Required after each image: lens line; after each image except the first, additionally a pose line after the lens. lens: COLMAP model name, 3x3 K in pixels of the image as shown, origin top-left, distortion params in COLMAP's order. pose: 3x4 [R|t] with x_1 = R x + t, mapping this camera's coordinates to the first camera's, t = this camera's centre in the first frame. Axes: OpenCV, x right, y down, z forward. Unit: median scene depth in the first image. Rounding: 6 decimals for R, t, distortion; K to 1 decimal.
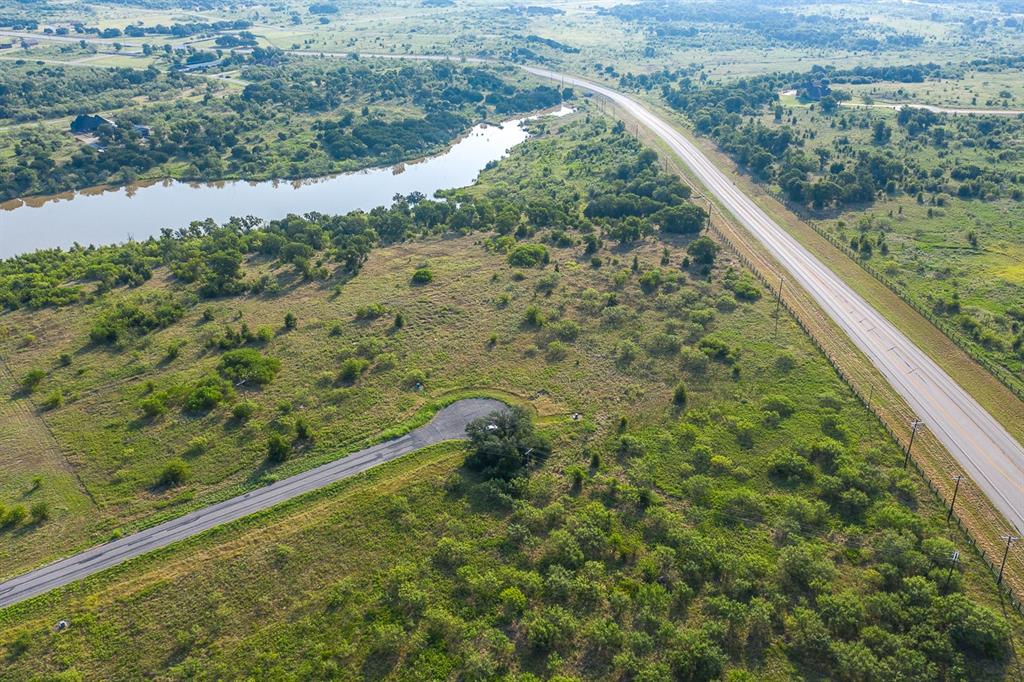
lens RADIAL K [[806.3, 0, 512.0], [0, 806.3, 341.0], [0, 0, 1]] dist [-0.013467, 0.002859]
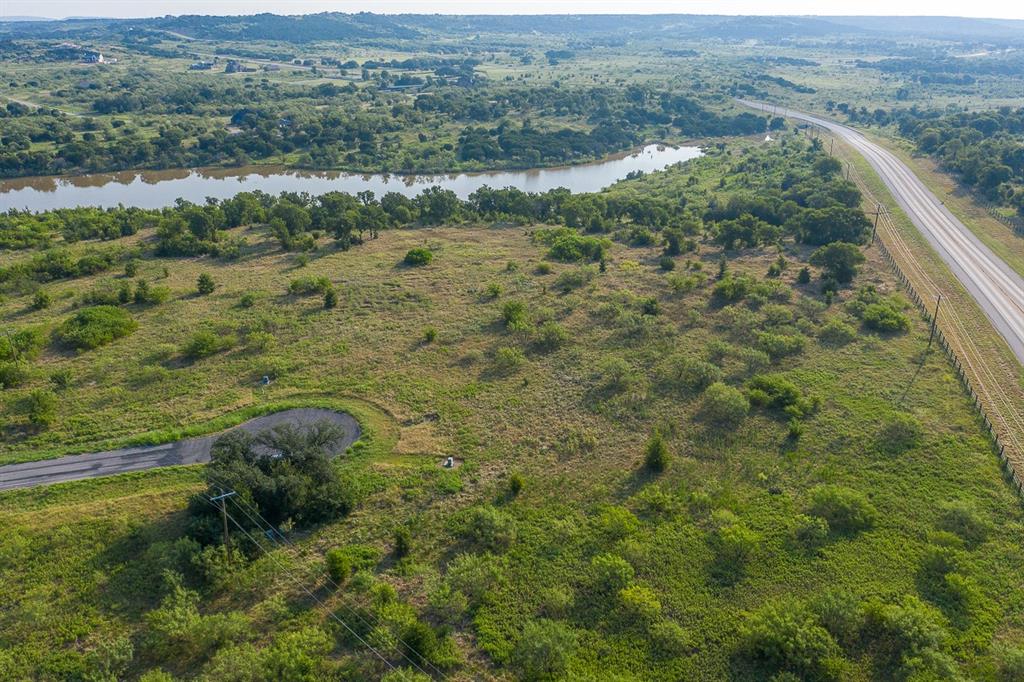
lens RADIAL K [[806.3, 0, 512.0], [0, 806.3, 341.0], [0, 0, 1]] dist [-0.013467, 0.002859]
pose [[0.947953, 0.120740, -0.294630, 0.129986], [-0.145592, 0.987283, -0.063842, 0.018958], [0.283175, 0.103415, 0.953477, 0.225532]]
